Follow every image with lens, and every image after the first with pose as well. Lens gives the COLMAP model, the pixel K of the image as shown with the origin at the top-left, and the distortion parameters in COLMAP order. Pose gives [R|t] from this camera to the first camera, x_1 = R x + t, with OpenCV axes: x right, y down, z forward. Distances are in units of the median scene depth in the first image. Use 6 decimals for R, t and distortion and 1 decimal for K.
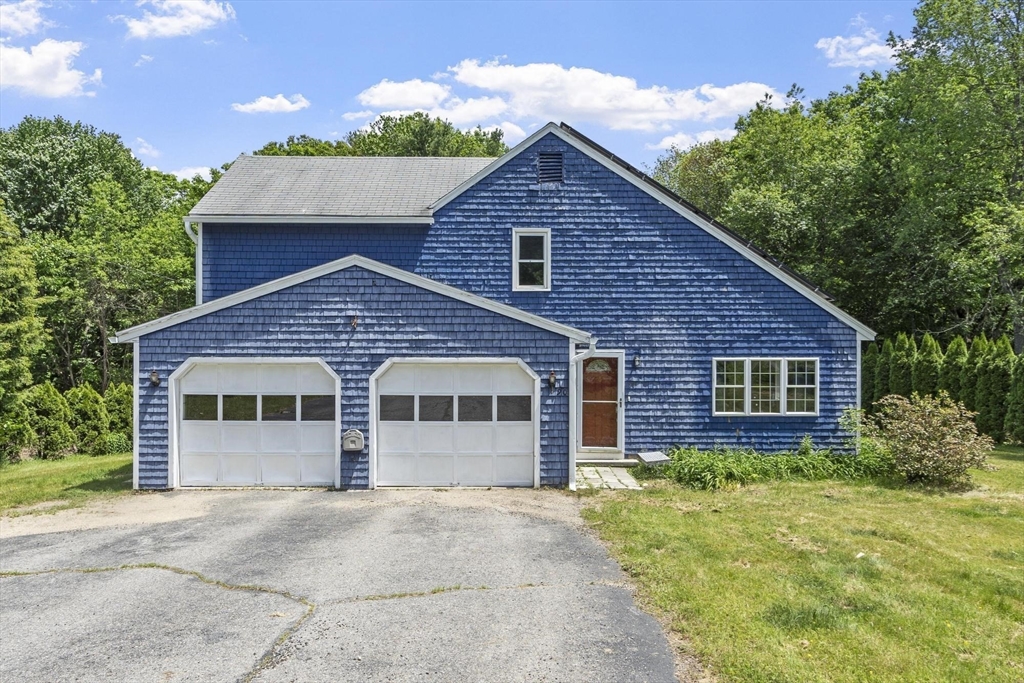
lens RADIAL K [[664.3, 0, 511.1], [0, 664.3, 349.3], [0, 0, 1]] dist [0.002805, -0.002646]
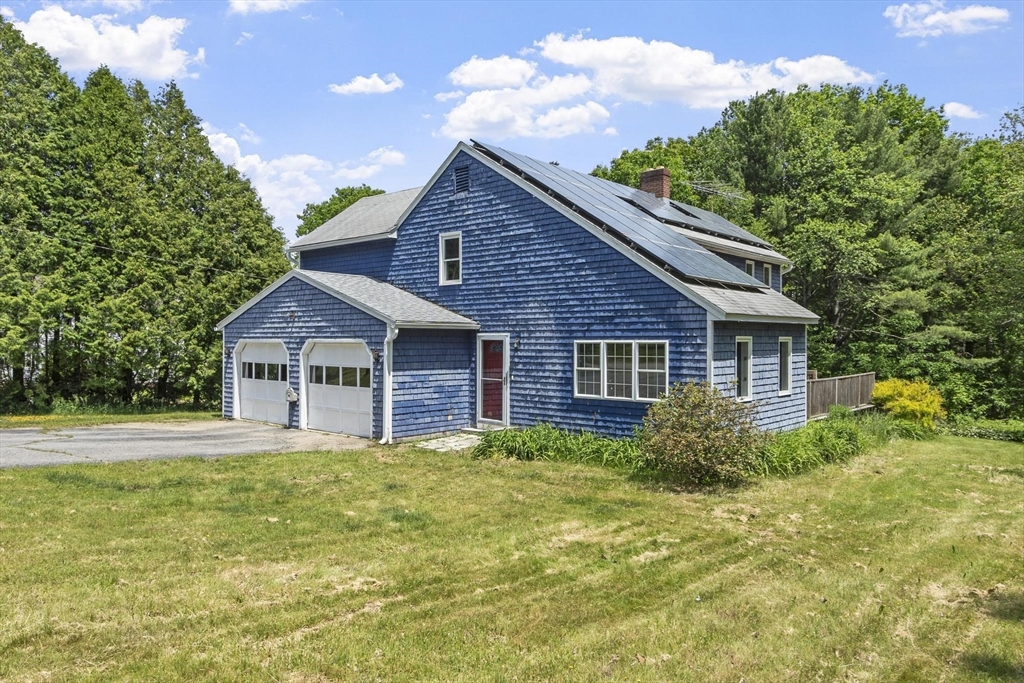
lens RADIAL K [[664.3, 0, 510.6], [0, 664.3, 336.7], [0, 0, 1]] dist [0.002805, -0.002646]
pose [[0.759478, -0.003934, -0.650521, 0.893958], [-0.000856, 0.999975, -0.007047, 0.014230], [0.650533, 0.005909, 0.759455, 0.160589]]
